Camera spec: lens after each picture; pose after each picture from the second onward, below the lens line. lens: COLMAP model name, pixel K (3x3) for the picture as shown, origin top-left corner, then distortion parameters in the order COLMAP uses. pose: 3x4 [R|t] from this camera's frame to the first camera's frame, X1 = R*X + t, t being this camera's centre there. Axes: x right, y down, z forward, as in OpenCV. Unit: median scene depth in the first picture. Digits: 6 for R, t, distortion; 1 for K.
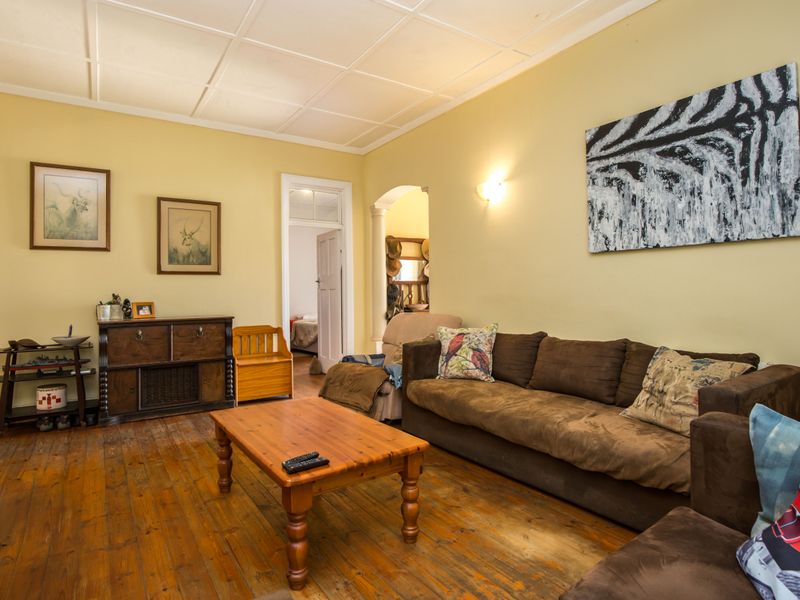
lens RADIAL K [[420.3, 0, 406.5], [0, 420.3, 296.8], [0, 0, 1]] dist [-0.029024, 0.001155]
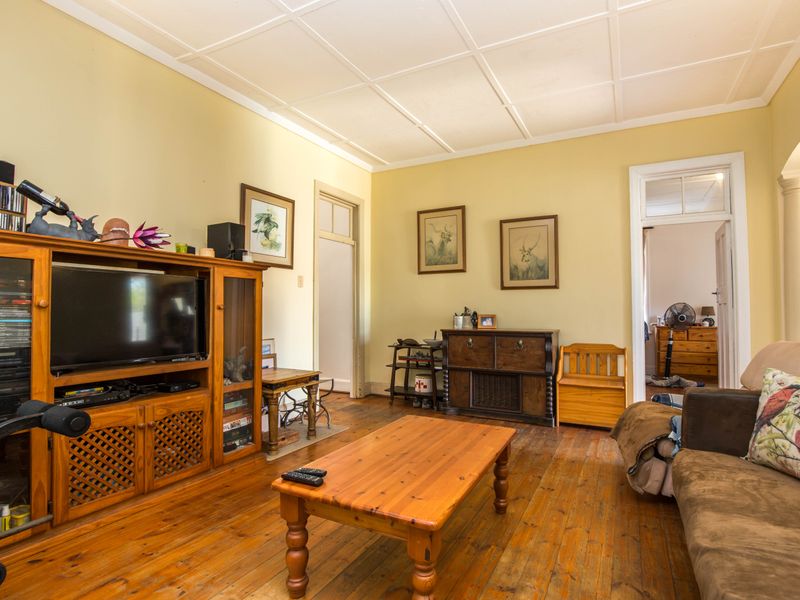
lens RADIAL K [[421.2, 0, 440.3], [0, 421.2, 307.6], [0, 0, 1]] dist [-0.033032, 0.000074]
pose [[0.493571, 0.006576, -0.869680, 0.314223], [-0.016810, 0.999857, -0.001980, -0.001856], [0.869543, 0.015597, 0.493611, 0.319129]]
